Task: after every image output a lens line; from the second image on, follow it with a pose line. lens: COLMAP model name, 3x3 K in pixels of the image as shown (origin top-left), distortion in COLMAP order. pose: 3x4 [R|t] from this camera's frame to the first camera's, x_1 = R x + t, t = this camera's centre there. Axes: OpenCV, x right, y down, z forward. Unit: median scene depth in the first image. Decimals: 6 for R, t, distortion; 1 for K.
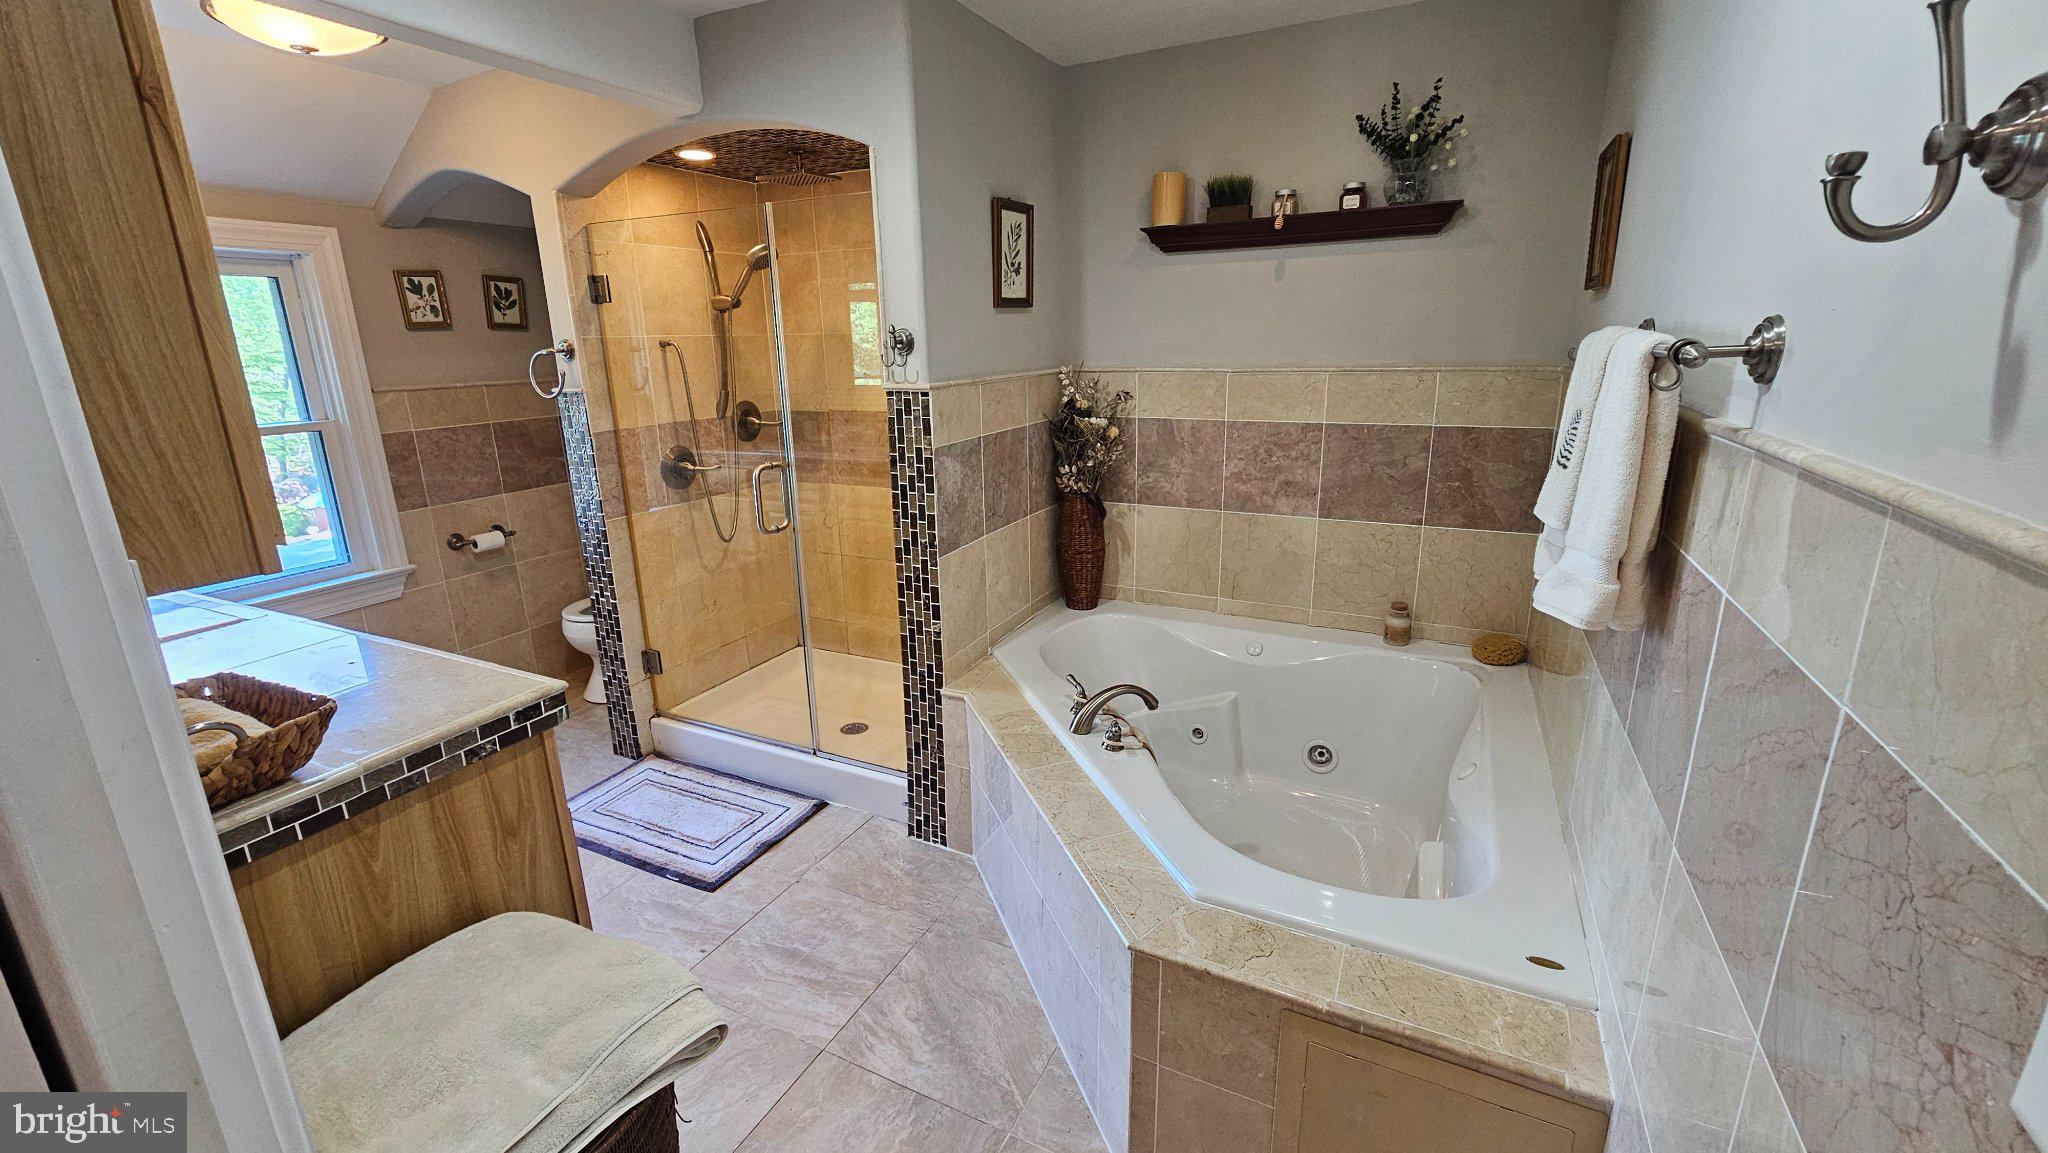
lens RADIAL K [[841.5, 0, 1019.9], [0, 841.5, 566.2], [0, 0, 1]] dist [-0.000705, -0.000382]
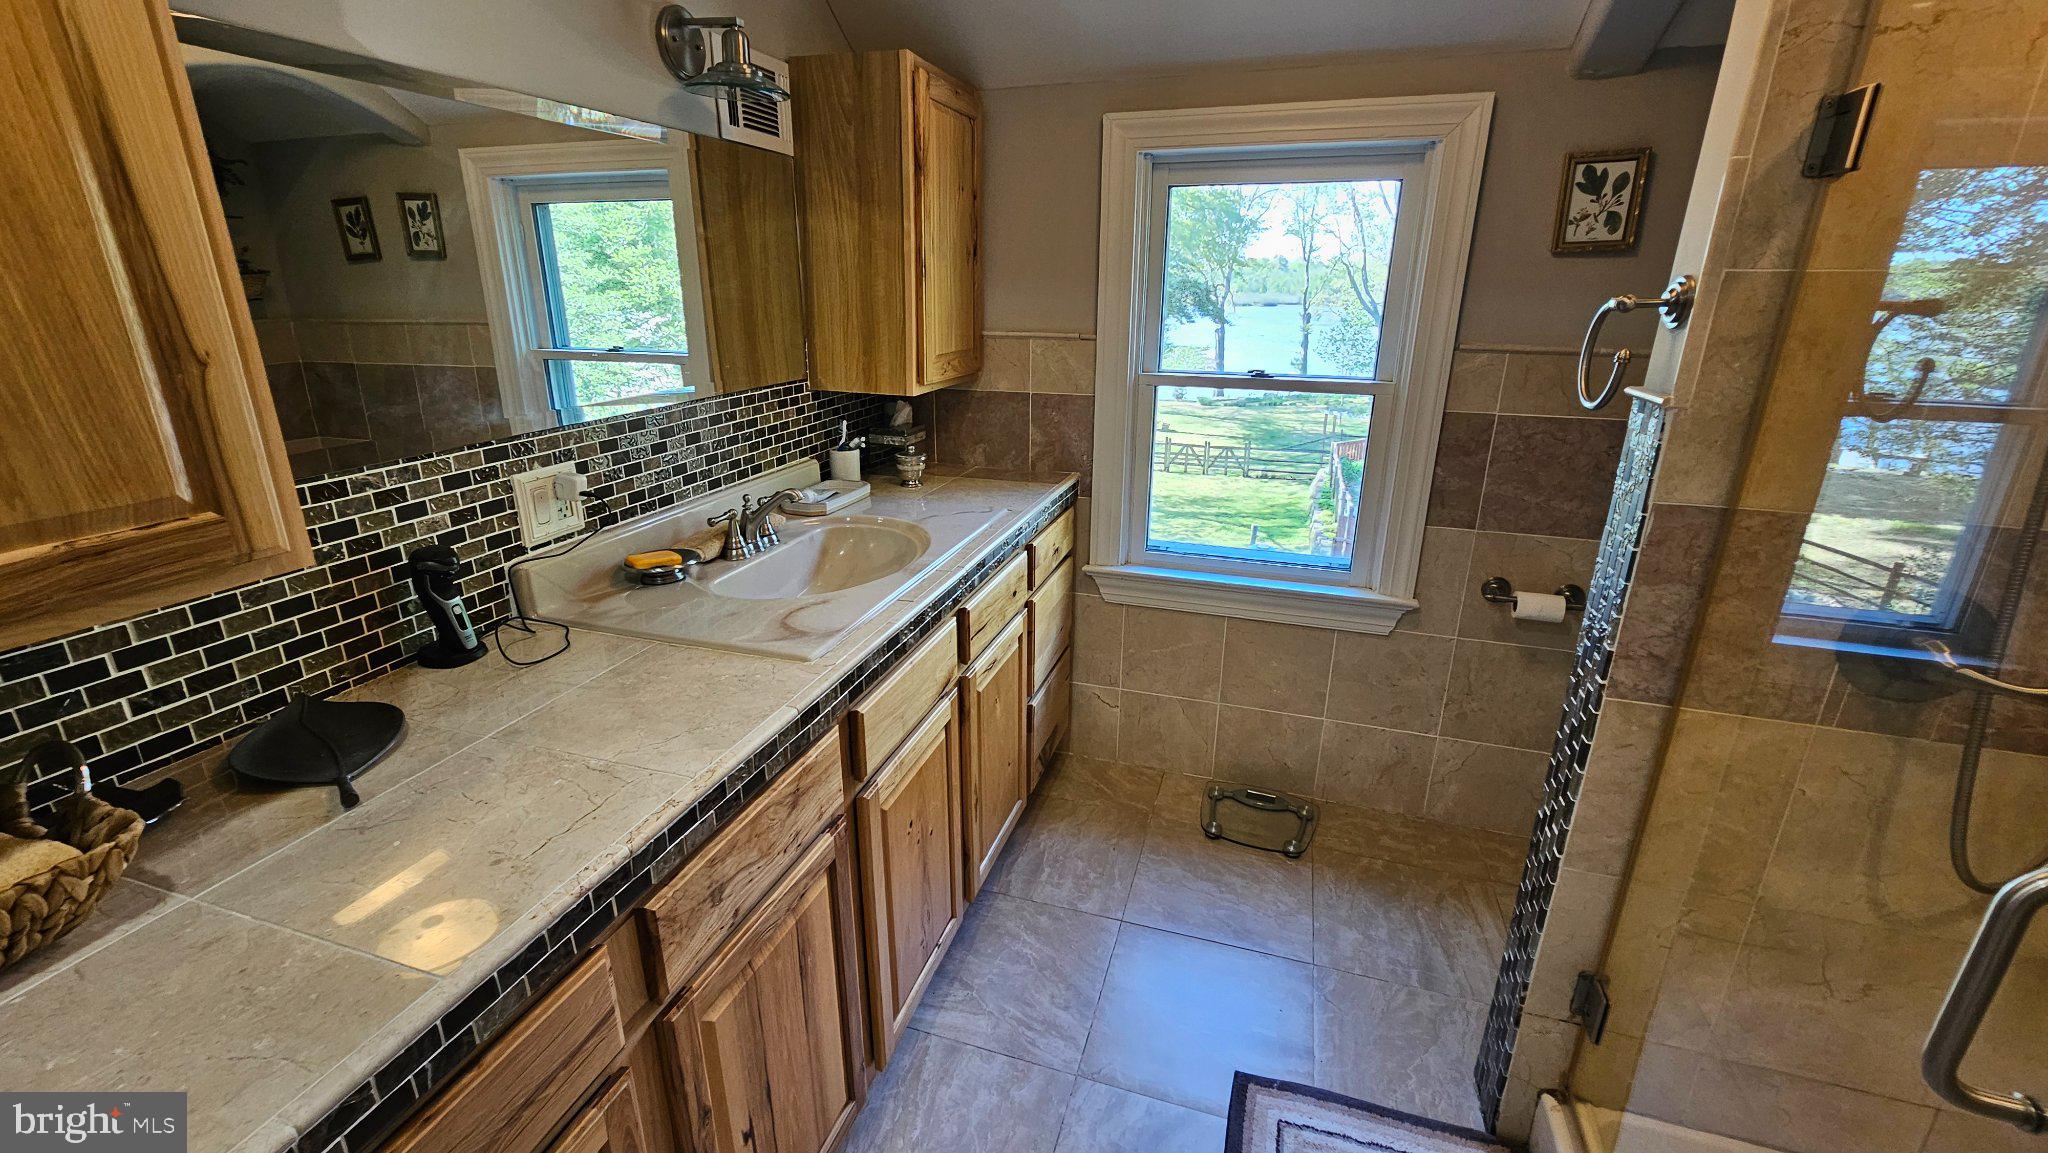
lens RADIAL K [[841.5, 0, 1027.1], [0, 841.5, 563.1], [0, 0, 1]] dist [-0.000705, -0.000382]
pose [[0.150449, 0.338322, -0.928926, -0.137468], [-0.271599, 0.917611, 0.290213, -0.148262], [0.950578, 0.208633, 0.229942, 0.540080]]
